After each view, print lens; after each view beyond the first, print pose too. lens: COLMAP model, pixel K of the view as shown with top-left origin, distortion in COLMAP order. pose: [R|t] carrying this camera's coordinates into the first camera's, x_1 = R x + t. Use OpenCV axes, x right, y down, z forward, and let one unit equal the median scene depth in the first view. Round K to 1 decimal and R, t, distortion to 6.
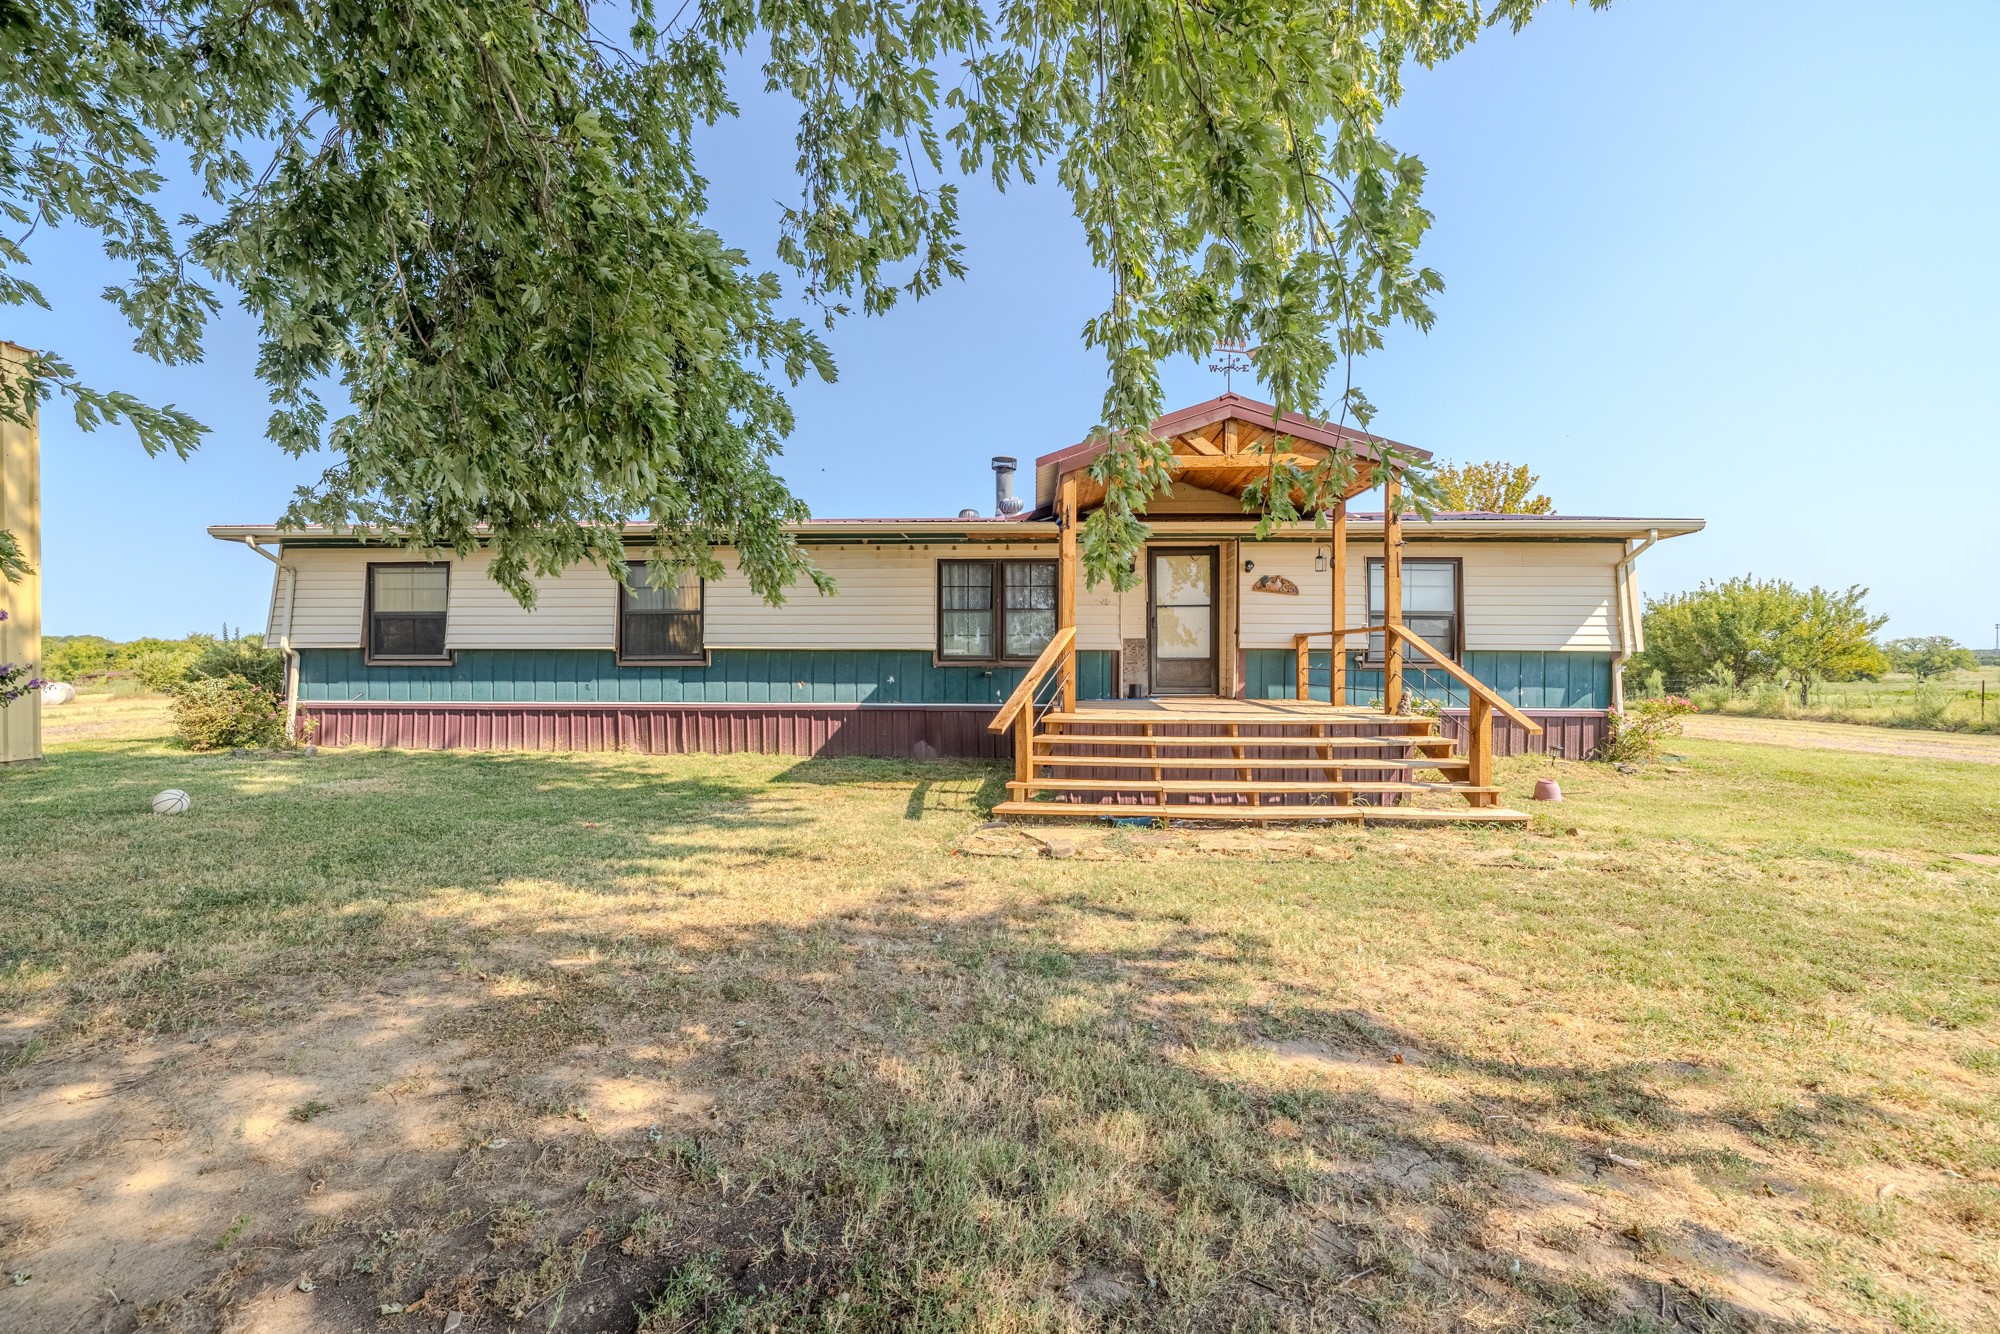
lens RADIAL K [[871.7, 0, 1033.9], [0, 871.7, 665.1], [0, 0, 1]] dist [0.001994, -0.001767]
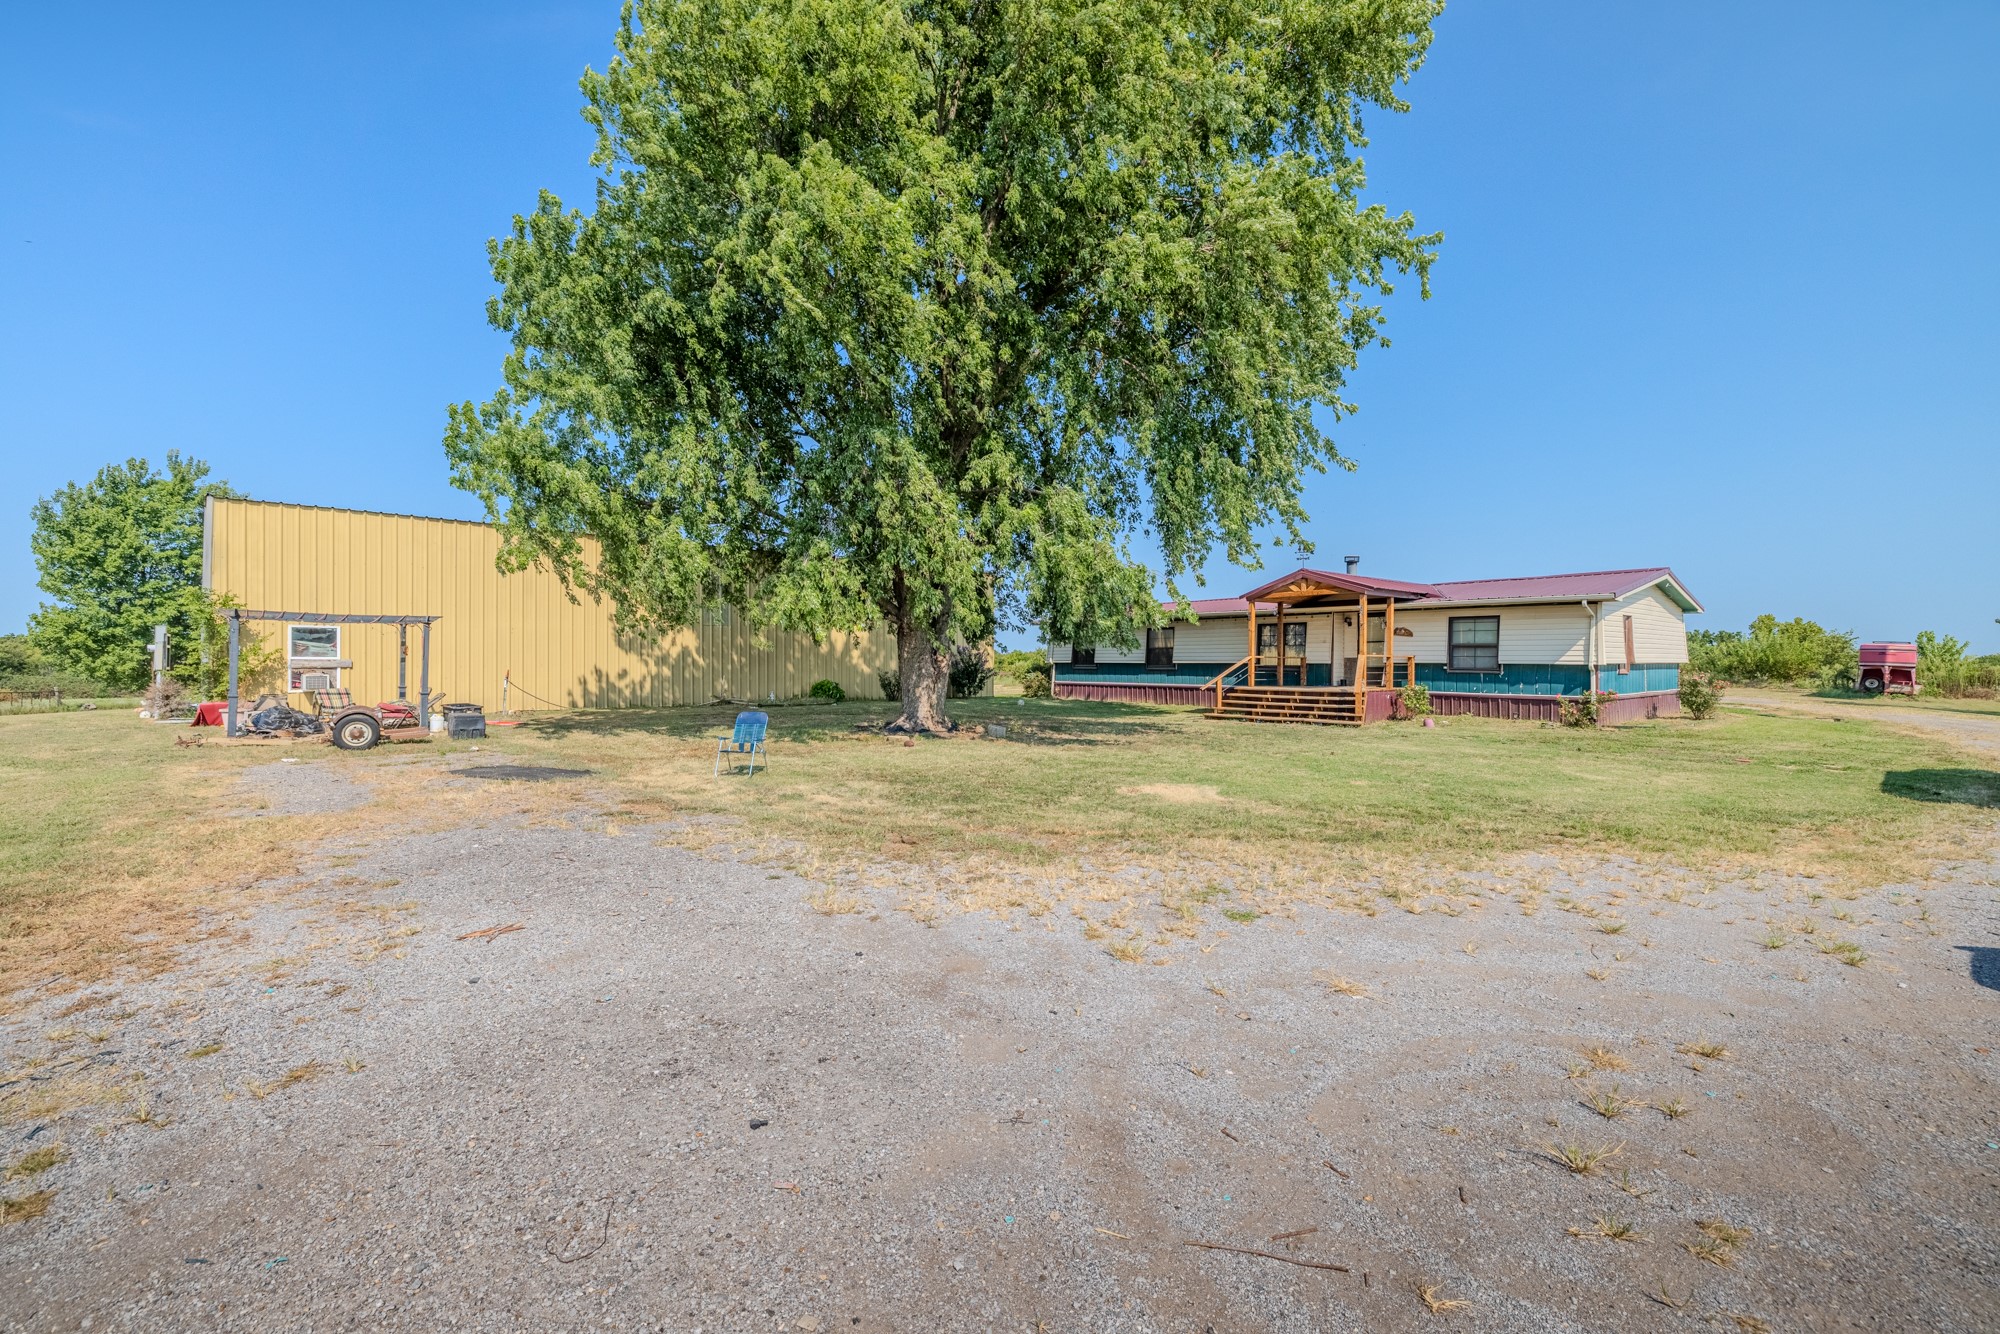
lens RADIAL K [[871.7, 0, 978.3], [0, 871.7, 662.3], [0, 0, 1]] dist [0.001994, -0.001767]
pose [[0.673352, -0.000194, -0.739322, 1.112999], [-0.000929, 0.999999, -0.001108, -0.016708], [0.739321, 0.001433, 0.673351, -1.121169]]
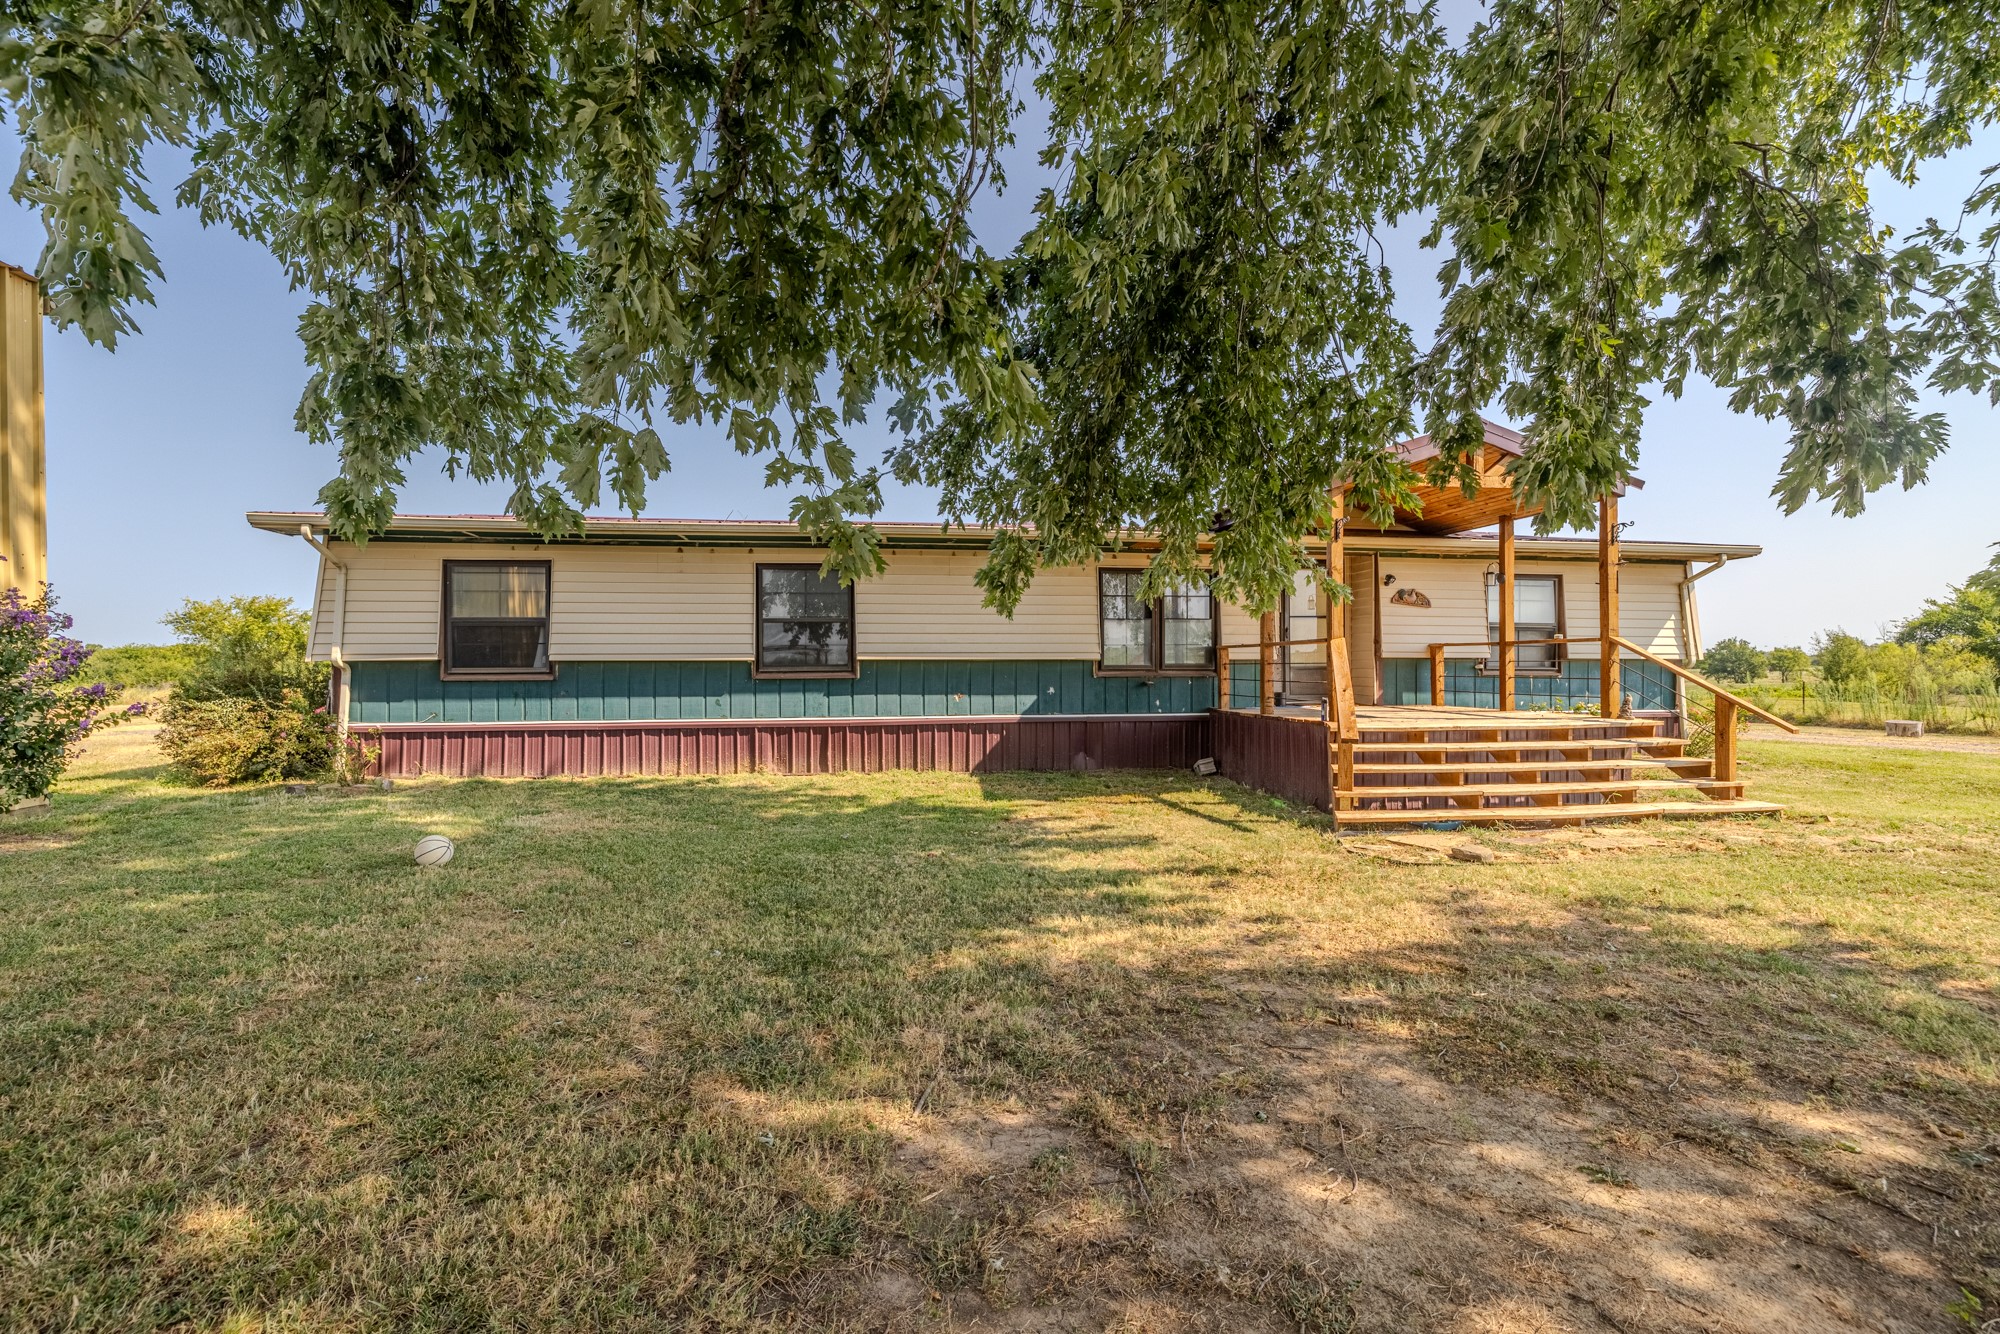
lens RADIAL K [[871.7, 0, 1000.1], [0, 871.7, 662.6], [0, 0, 1]] dist [0.001994, -0.001767]
pose [[0.980252, -0.004172, 0.197706, -0.415466], [0.006451, 0.999920, -0.010885, -0.004730], [-0.197645, 0.011945, 0.980201, 0.057844]]
